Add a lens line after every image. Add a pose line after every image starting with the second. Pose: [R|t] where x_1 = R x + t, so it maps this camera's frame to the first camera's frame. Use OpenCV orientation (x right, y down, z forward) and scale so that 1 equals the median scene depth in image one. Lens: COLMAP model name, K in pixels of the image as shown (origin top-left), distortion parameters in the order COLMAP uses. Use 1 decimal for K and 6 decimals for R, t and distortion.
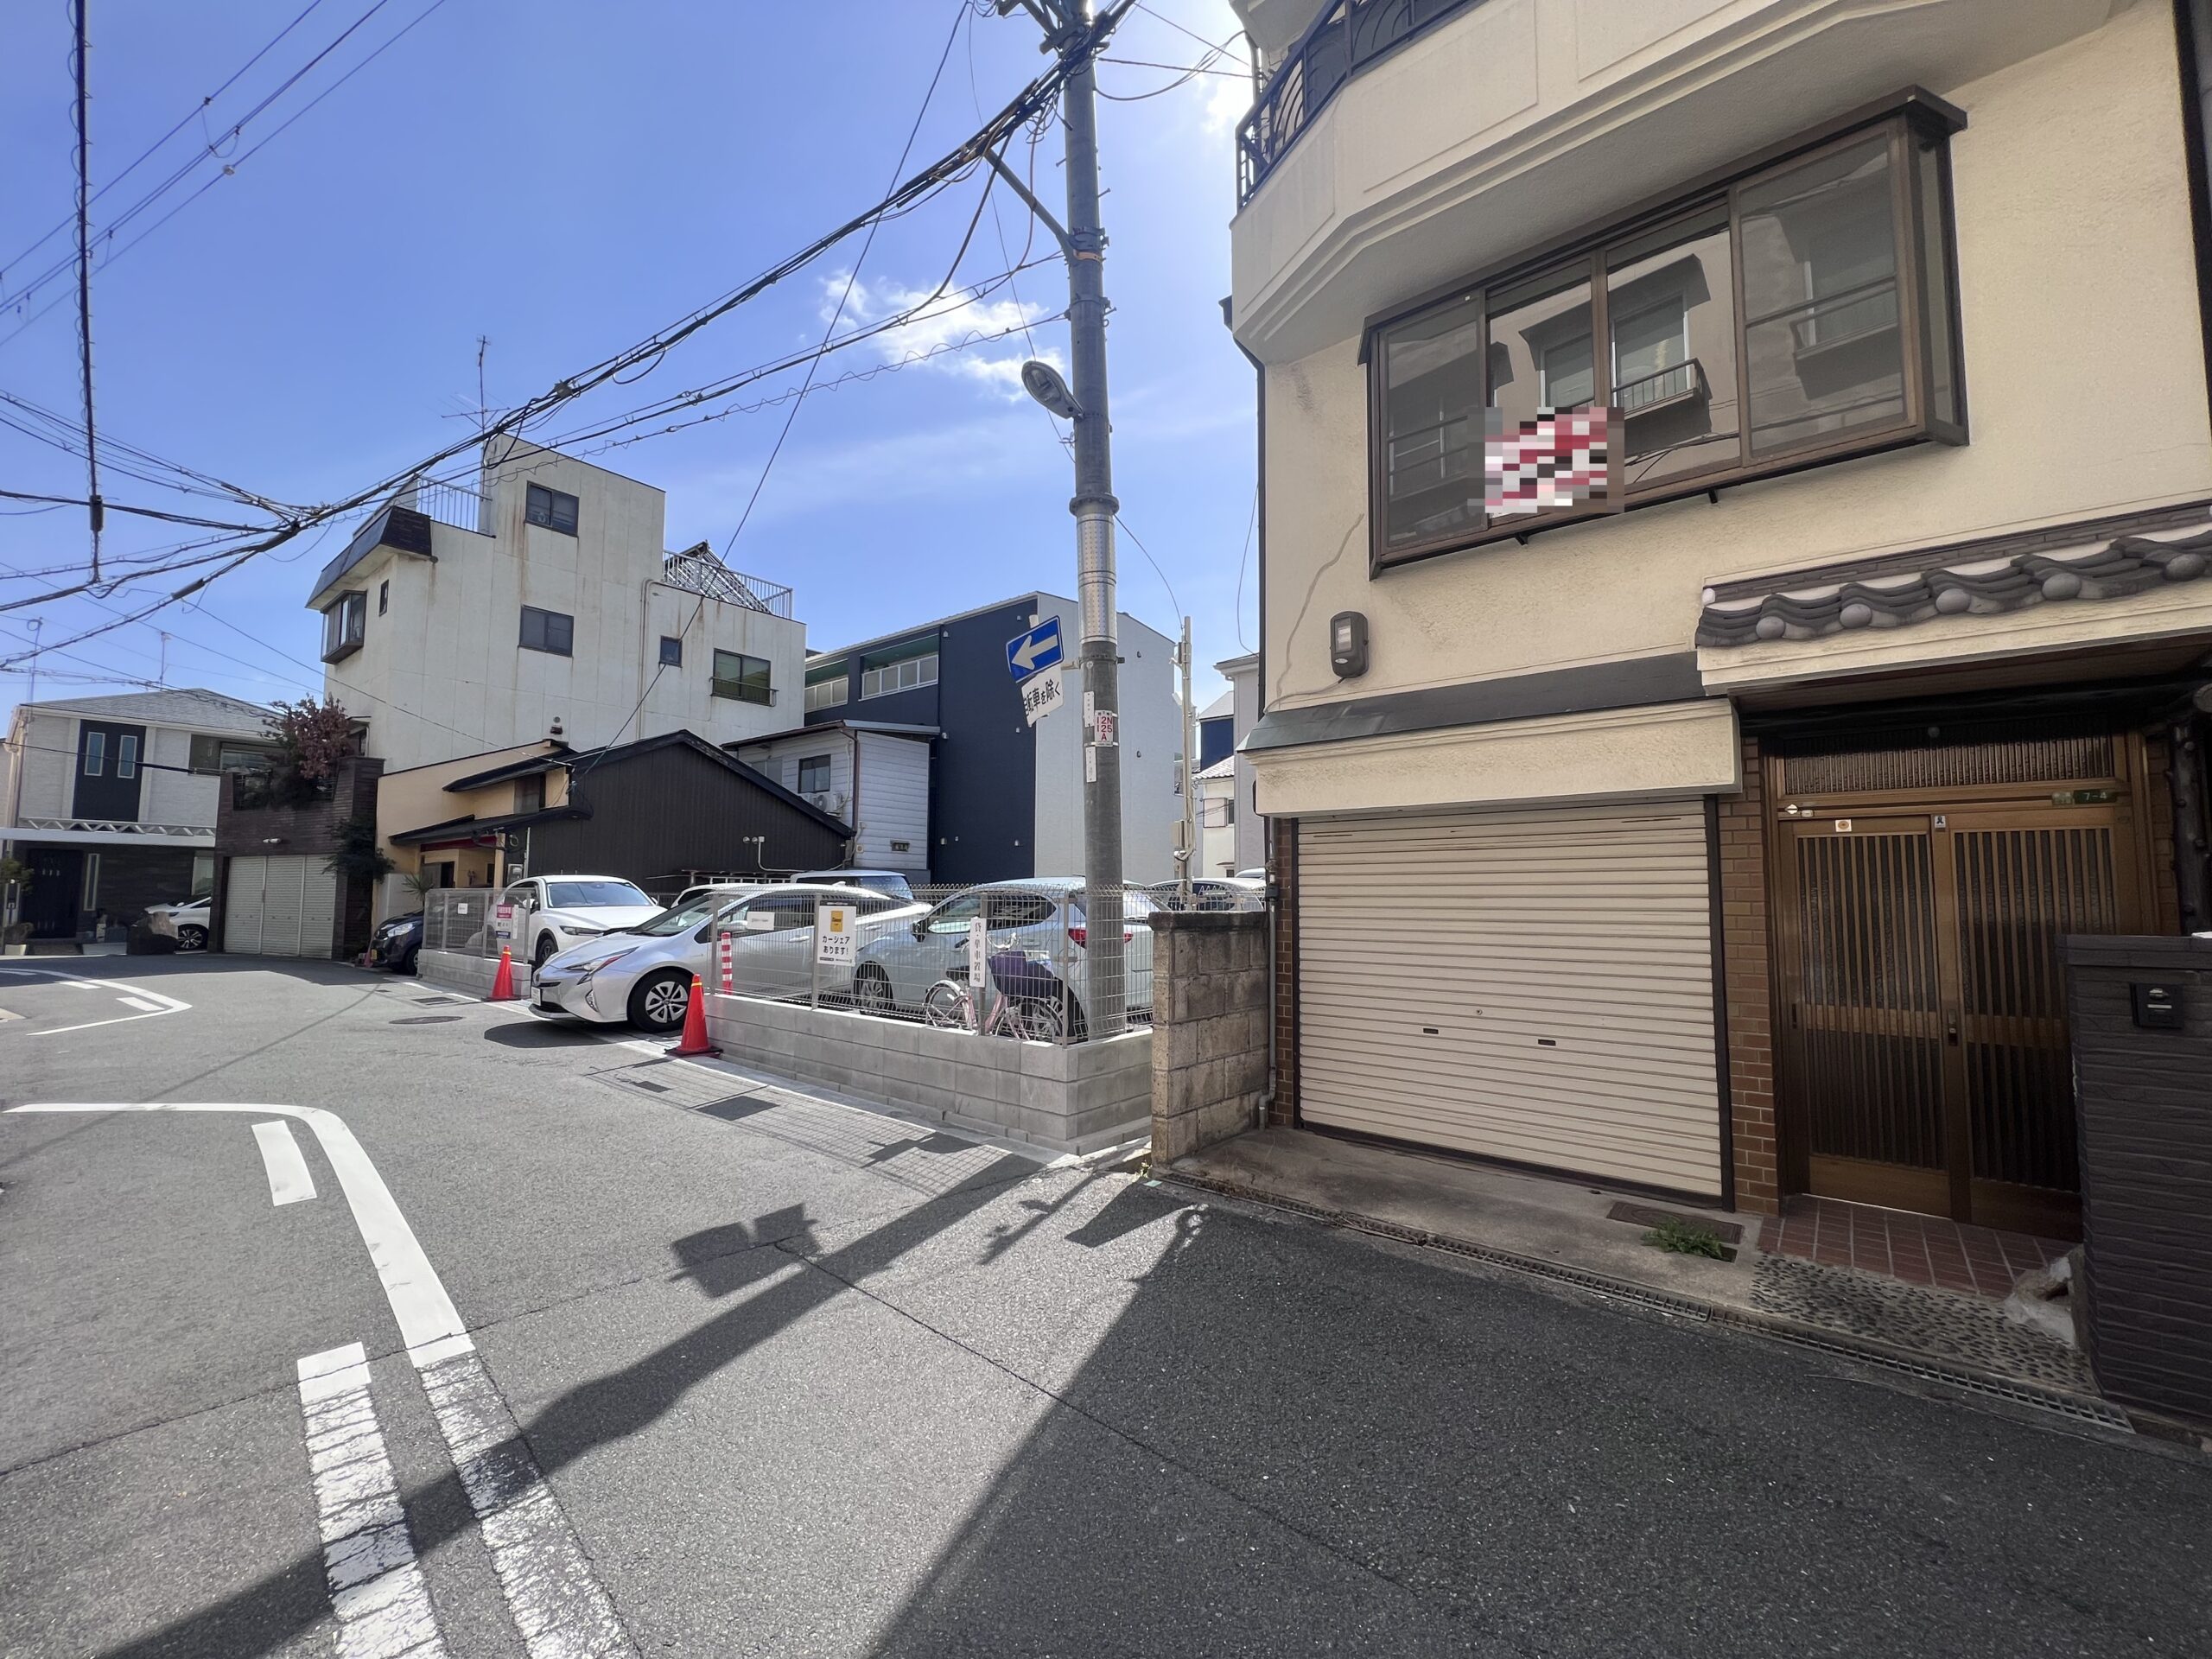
lens RADIAL K [[886.0, 0, 1095.9], [0, 886.0, 837.1], [0, 0, 1]] dist [-0.002483, 0.000007]
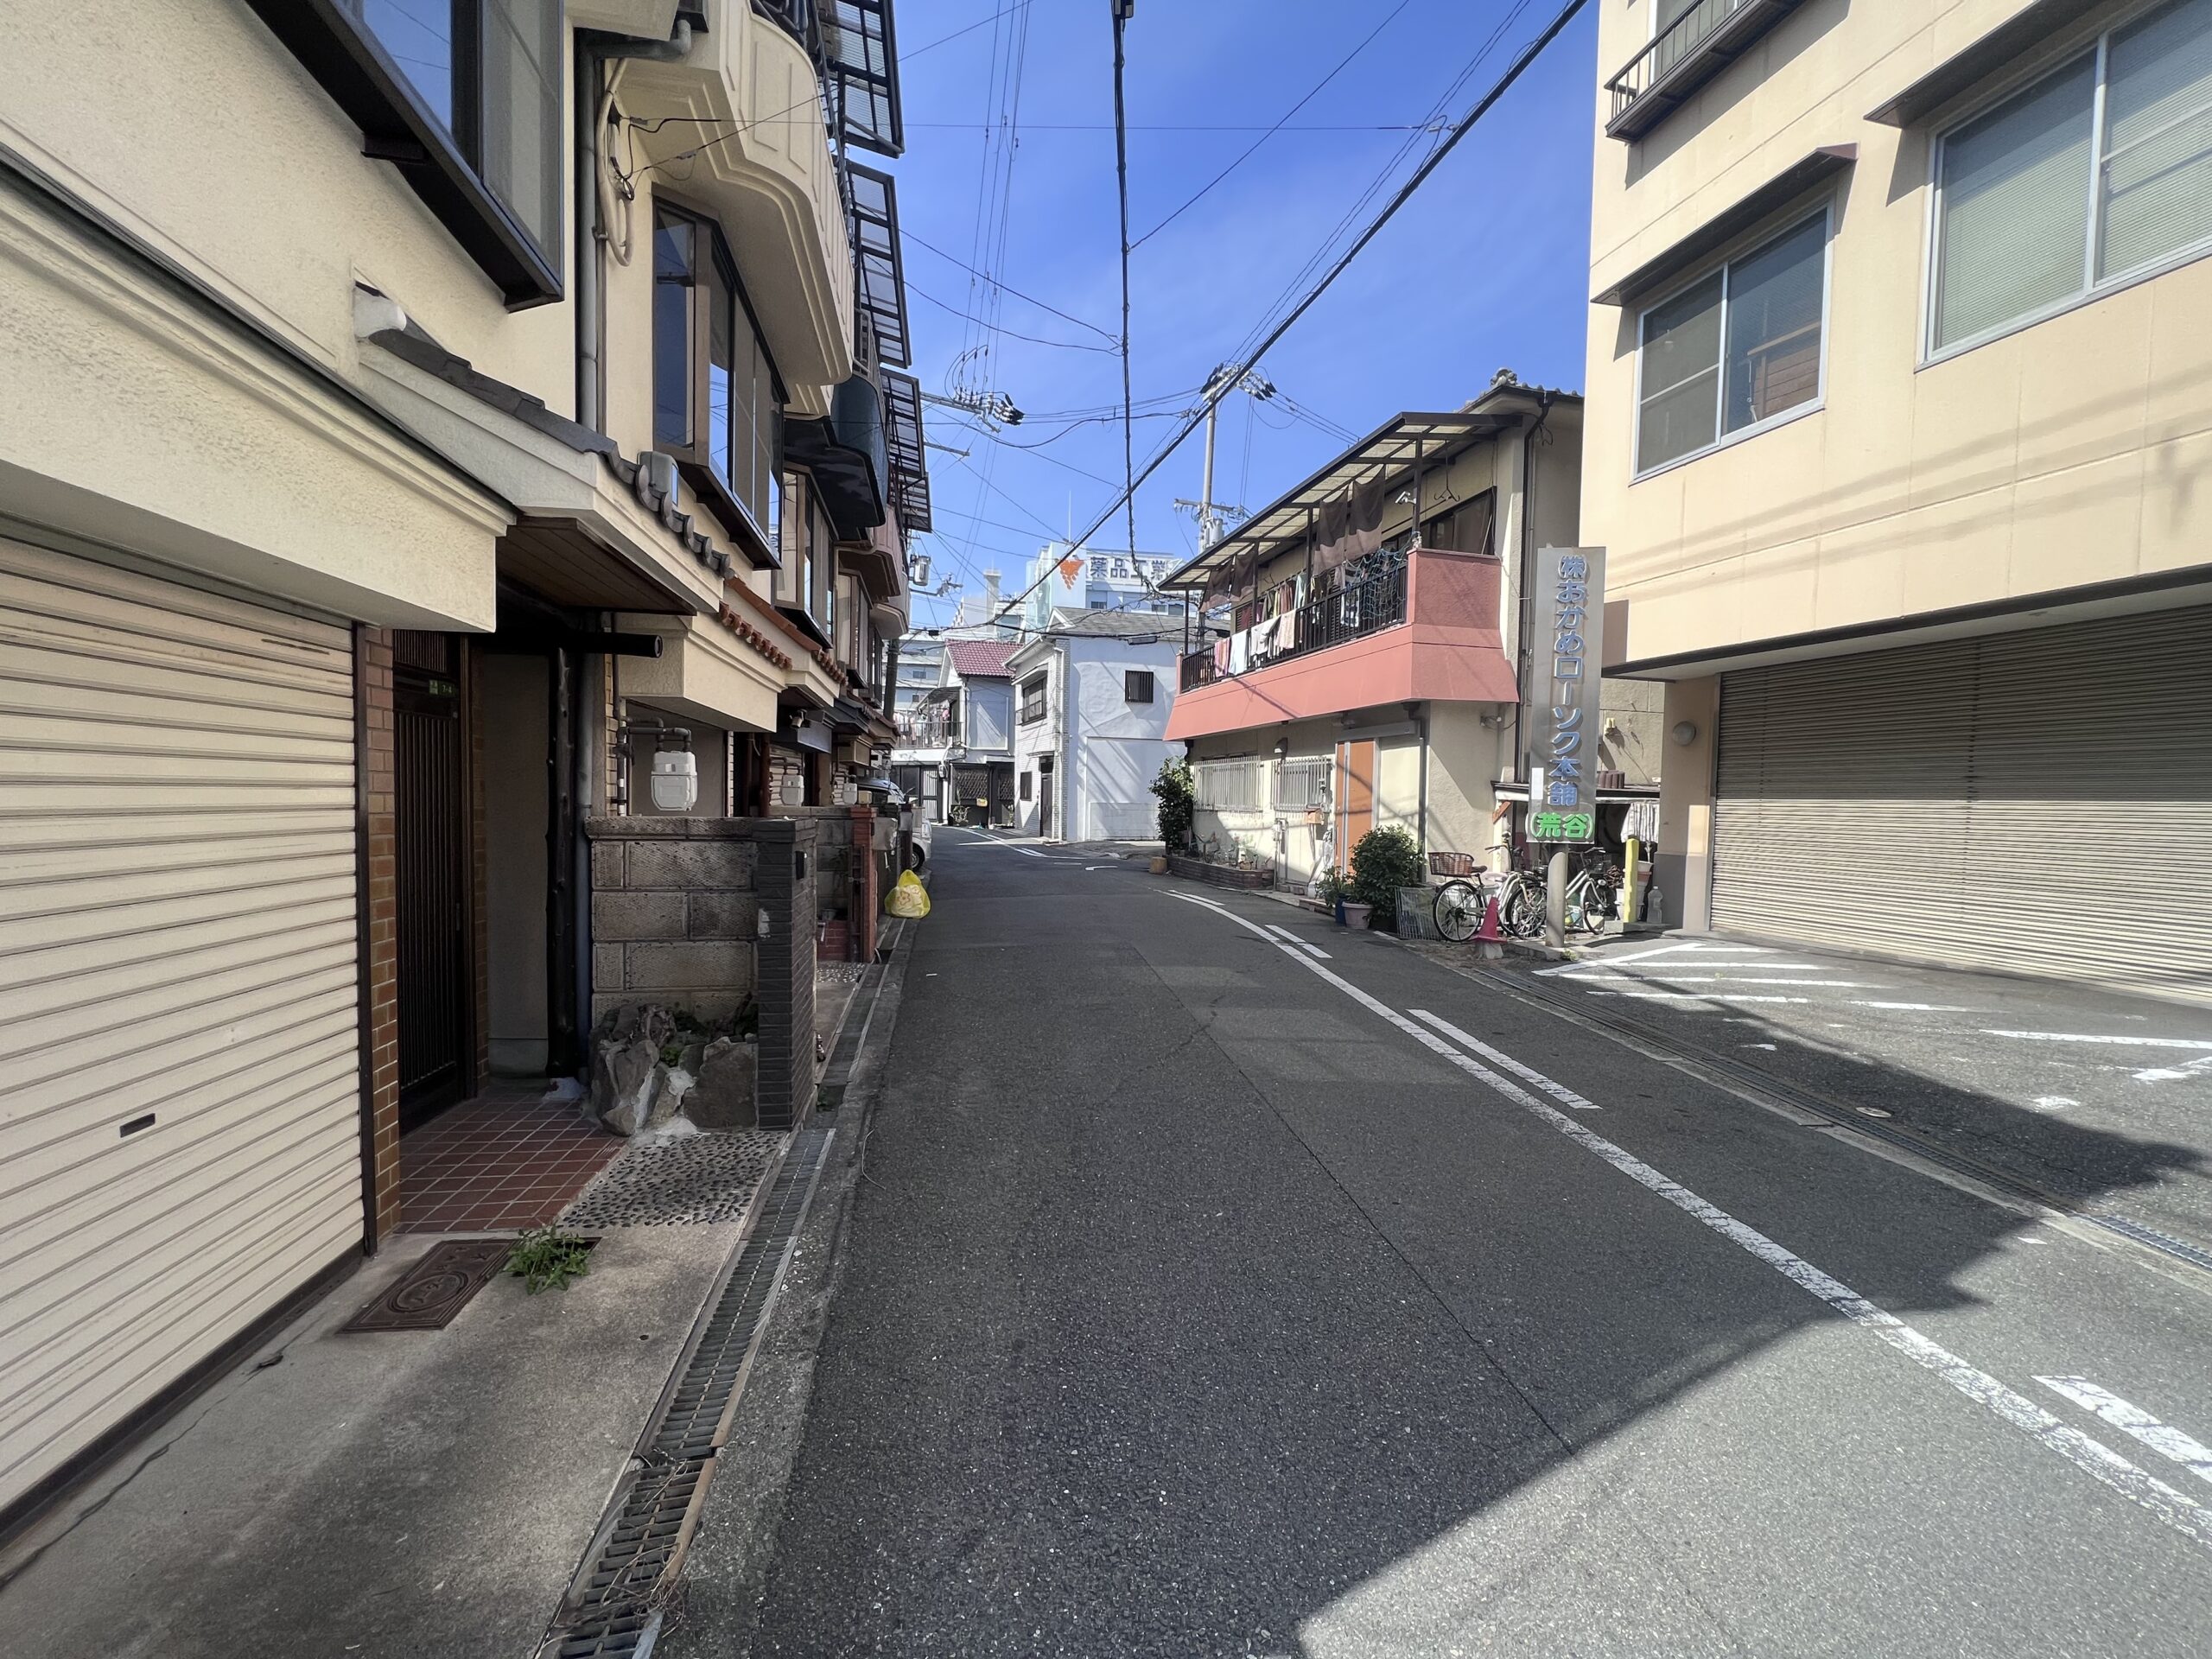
lens RADIAL K [[886.0, 0, 1100.2], [0, 886.0, 838.6], [0, 0, 1]] dist [-0.002483, 0.000007]
pose [[-0.761205, -0.048986, 0.646658, -0.103634], [-0.067876, 0.997684, -0.004322, 0.061157], [-0.644949, -0.047182, -0.762768, 0.967928]]
